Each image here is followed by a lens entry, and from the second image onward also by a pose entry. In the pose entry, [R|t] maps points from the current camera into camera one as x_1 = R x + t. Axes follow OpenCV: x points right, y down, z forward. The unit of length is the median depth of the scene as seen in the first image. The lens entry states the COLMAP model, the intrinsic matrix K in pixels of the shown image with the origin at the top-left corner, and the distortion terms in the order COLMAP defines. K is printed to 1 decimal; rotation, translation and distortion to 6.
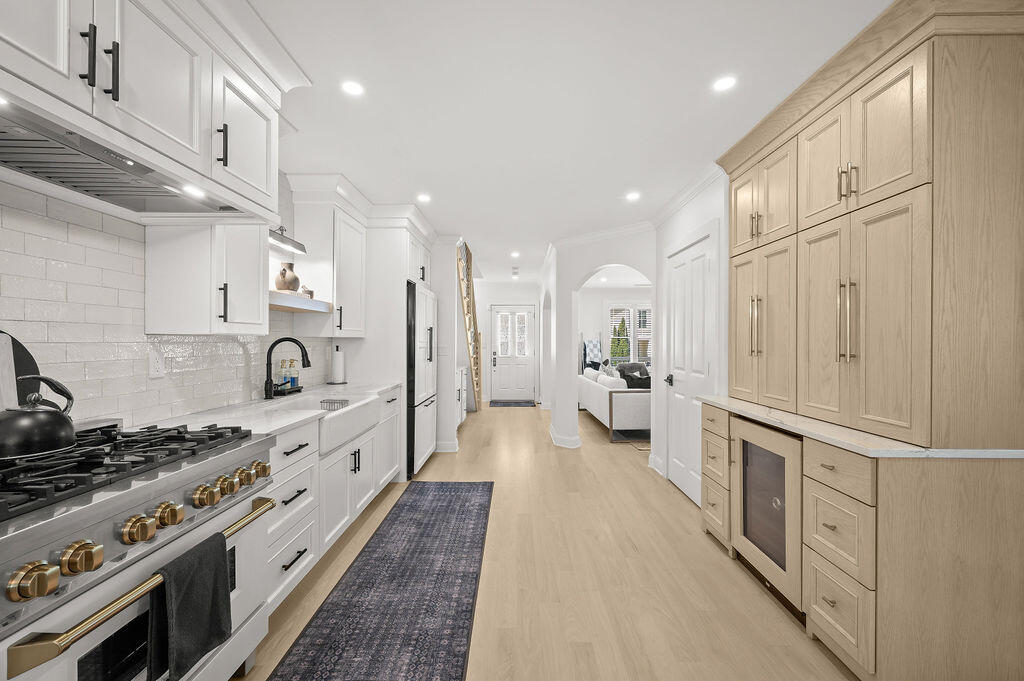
lens RADIAL K [[405.7, 0, 510.9], [0, 405.7, 341.6], [0, 0, 1]] dist [0.000425, -0.000025]
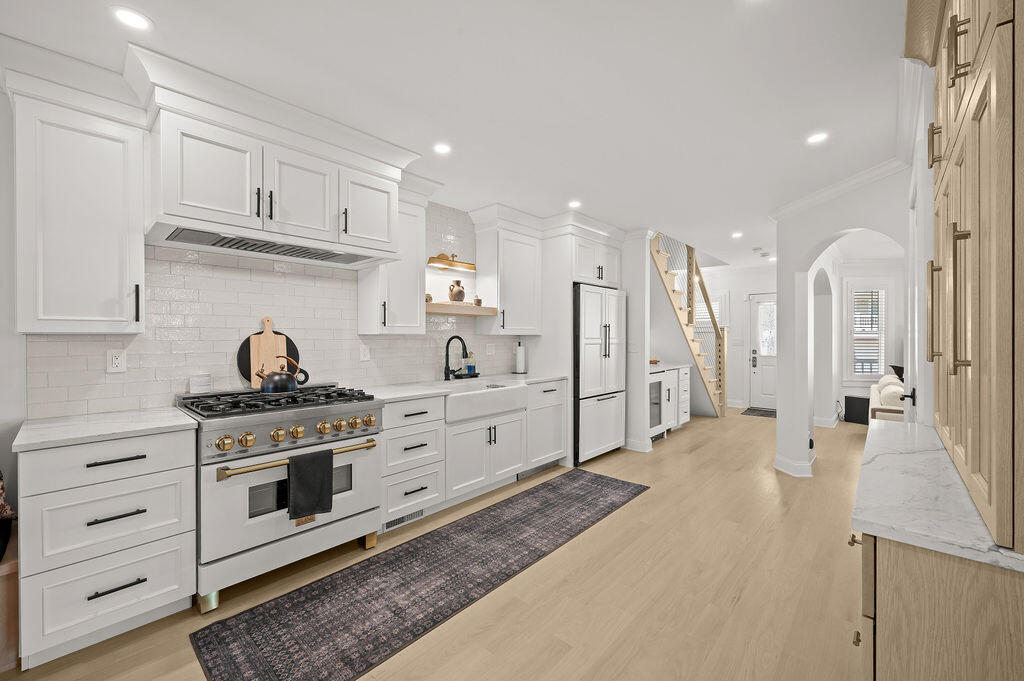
lens RADIAL K [[406.2, 0, 508.7], [0, 406.2, 338.1], [0, 0, 1]] dist [-0.000815, -0.000190]
pose [[0.740636, -0.002750, -0.671901, 0.488163], [0.002868, 0.999995, -0.000932, -0.000201], [0.671900, -0.001237, 0.740640, 0.115656]]
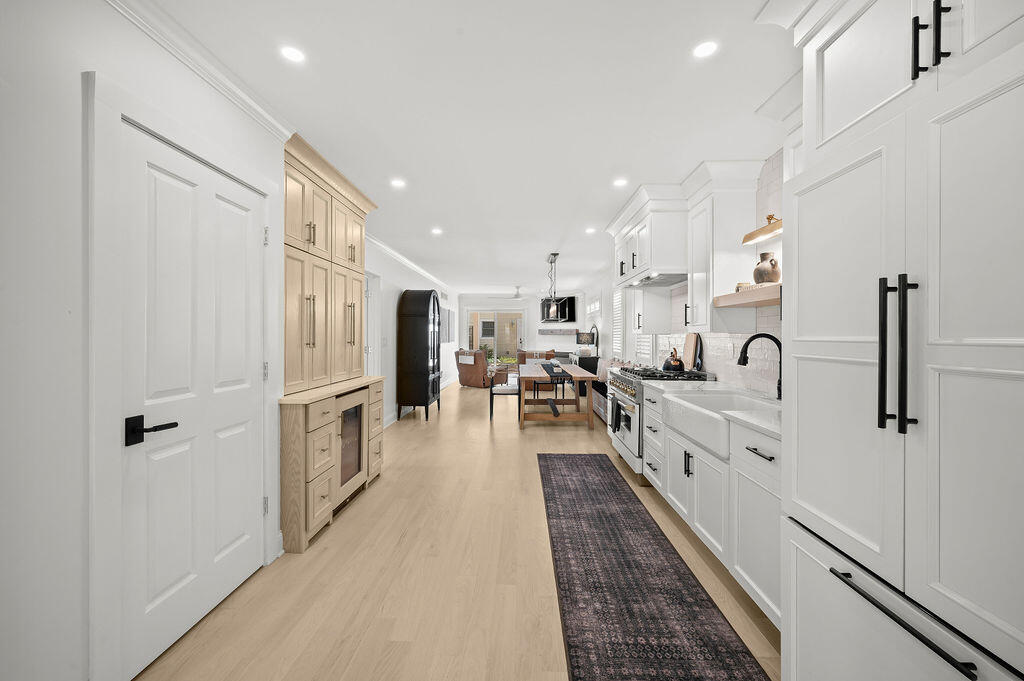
lens RADIAL K [[414.4, 0, 512.1], [0, 414.4, 335.6], [0, 0, 1]] dist [0.000385, 0.000036]
pose [[-0.999920, -0.005850, 0.011249, 0.018893], [-0.005809, 0.999976, 0.003752, -0.005539], [-0.011270, 0.003687, -0.999930, 1.964370]]
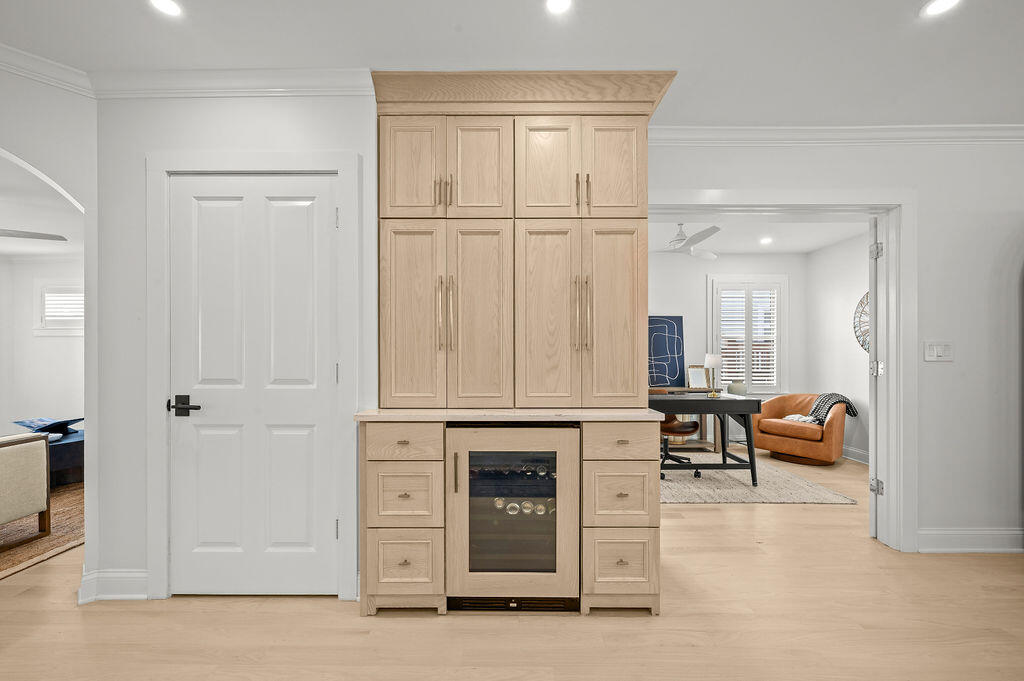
lens RADIAL K [[420.2, 0, 515.8], [0, 420.2, 357.9], [0, 0, 1]] dist [-0.002173, -0.000181]
pose [[-0.007434, -0.004065, 0.999964, -0.222943], [0.005010, 0.999979, 0.004102, 0.044007], [-0.999960, 0.005040, -0.007413, 0.784120]]
